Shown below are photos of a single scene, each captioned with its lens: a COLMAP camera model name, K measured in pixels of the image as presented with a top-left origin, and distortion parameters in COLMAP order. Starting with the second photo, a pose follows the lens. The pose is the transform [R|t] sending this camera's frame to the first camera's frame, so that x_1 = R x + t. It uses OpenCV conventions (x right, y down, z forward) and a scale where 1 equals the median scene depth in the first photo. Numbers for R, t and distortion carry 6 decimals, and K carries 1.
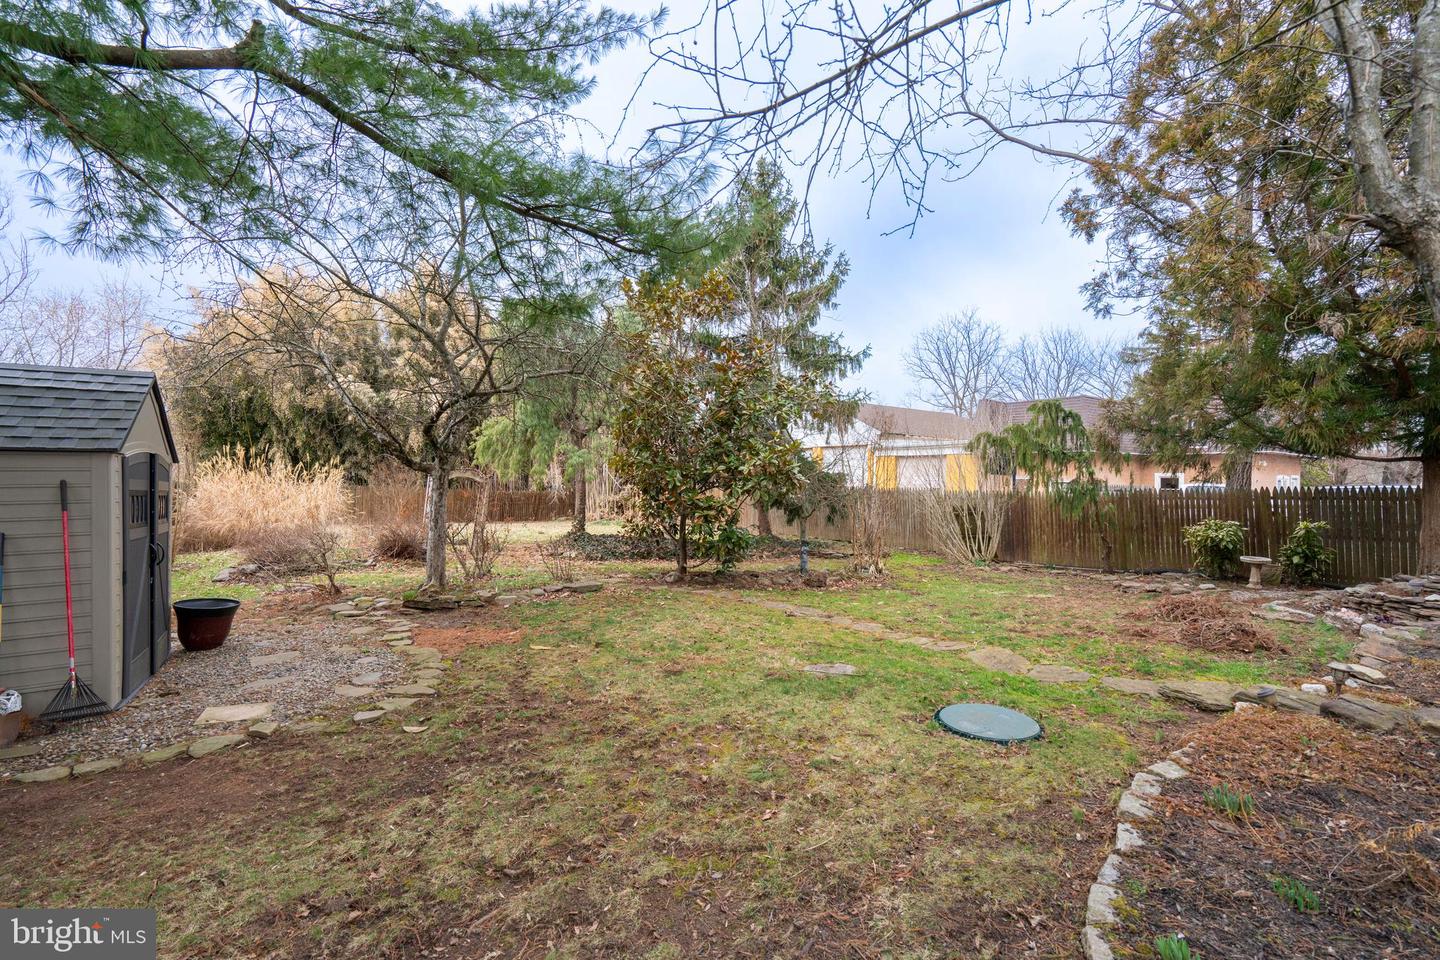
lens RADIAL K [[653.4, 0, 716.3], [0, 653.4, 471.3], [0, 0, 1]] dist [-0.003774, 0.003818]
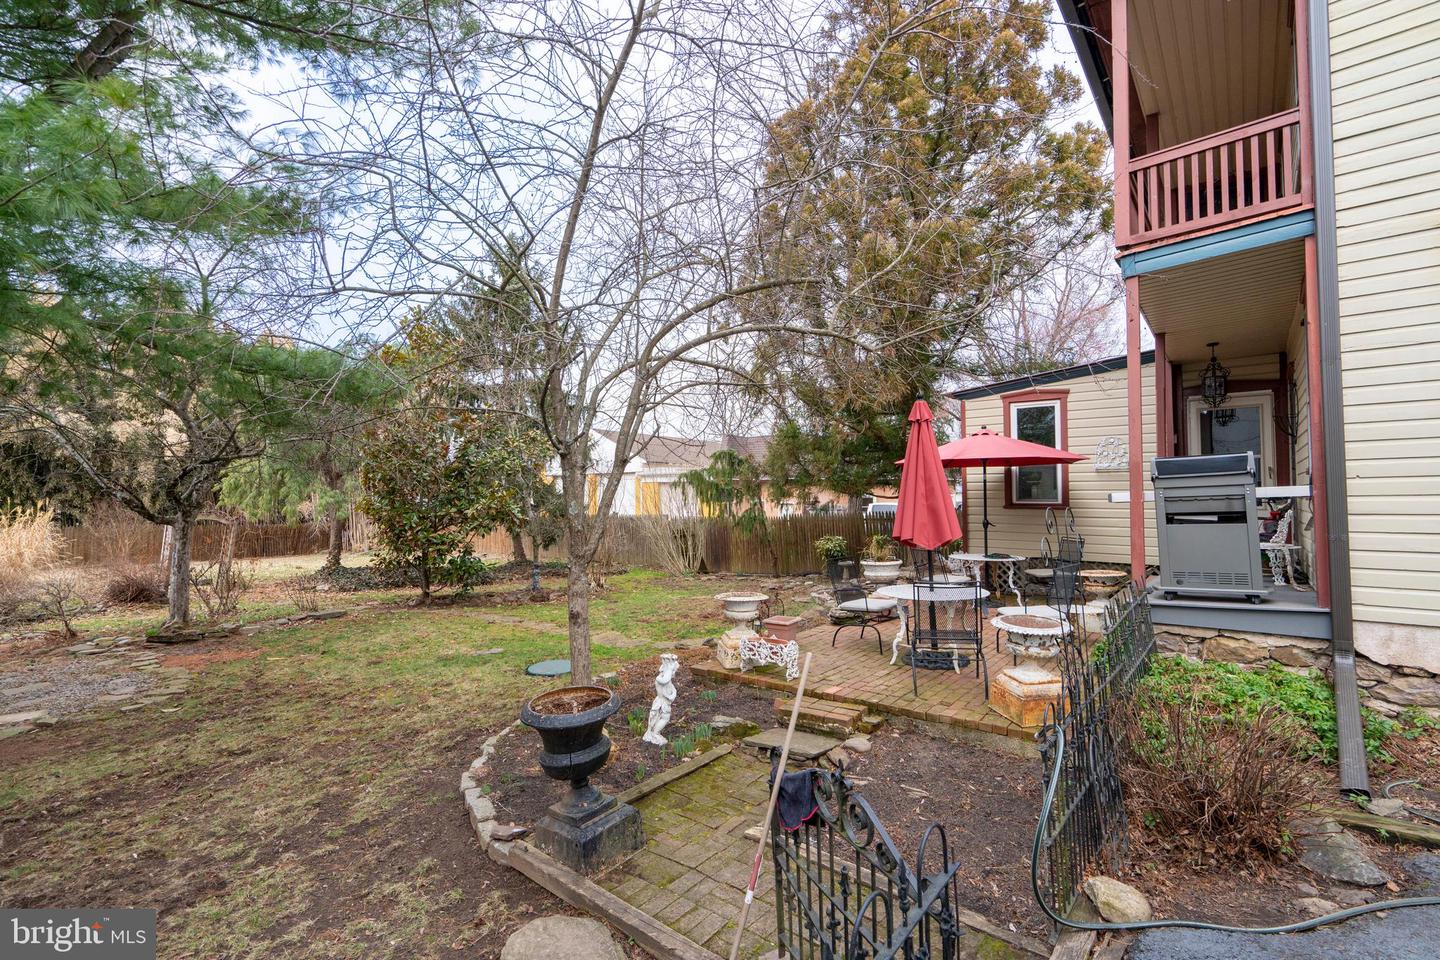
lens RADIAL K [[653.4, 0, 720.8], [0, 653.4, 475.8], [0, 0, 1]] dist [-0.003774, 0.003818]
pose [[0.955633, -0.013183, 0.294265, 0.118842], [0.018601, 0.999705, -0.015621, -0.038862], [-0.293972, 0.020401, 0.955596, -0.310623]]
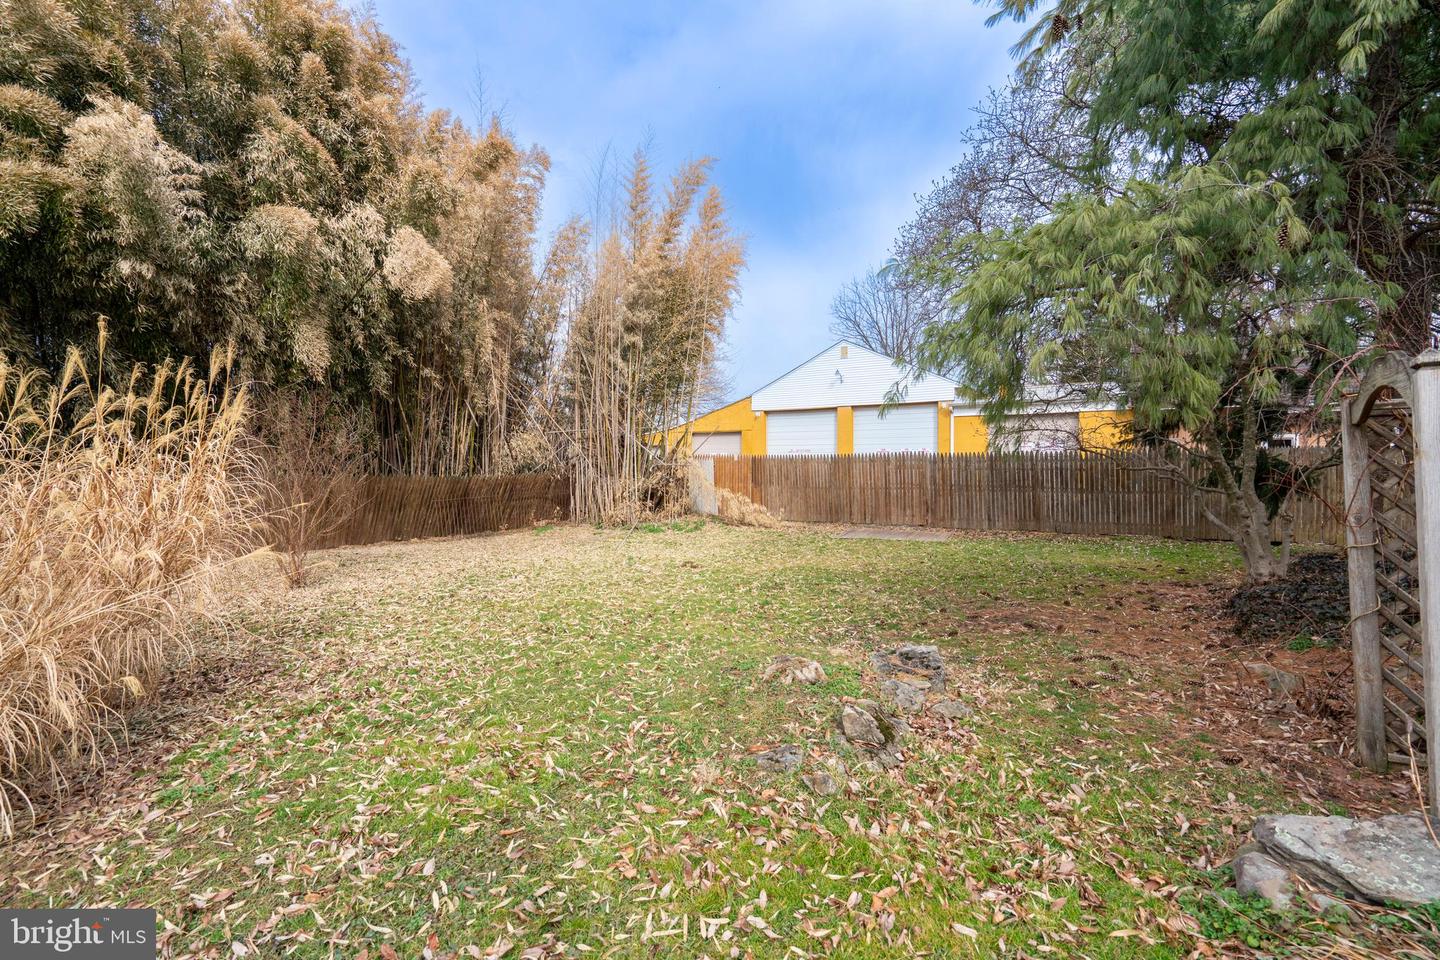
lens RADIAL K [[653.4, 0, 714.0], [0, 653.4, 476.1], [0, 0, 1]] dist [-0.003774, 0.003818]
pose [[0.920812, -0.029560, 0.388884, -0.861844], [0.014612, 0.999038, 0.041339, 0.031627], [-0.389732, -0.032383, 0.920359, 1.173687]]
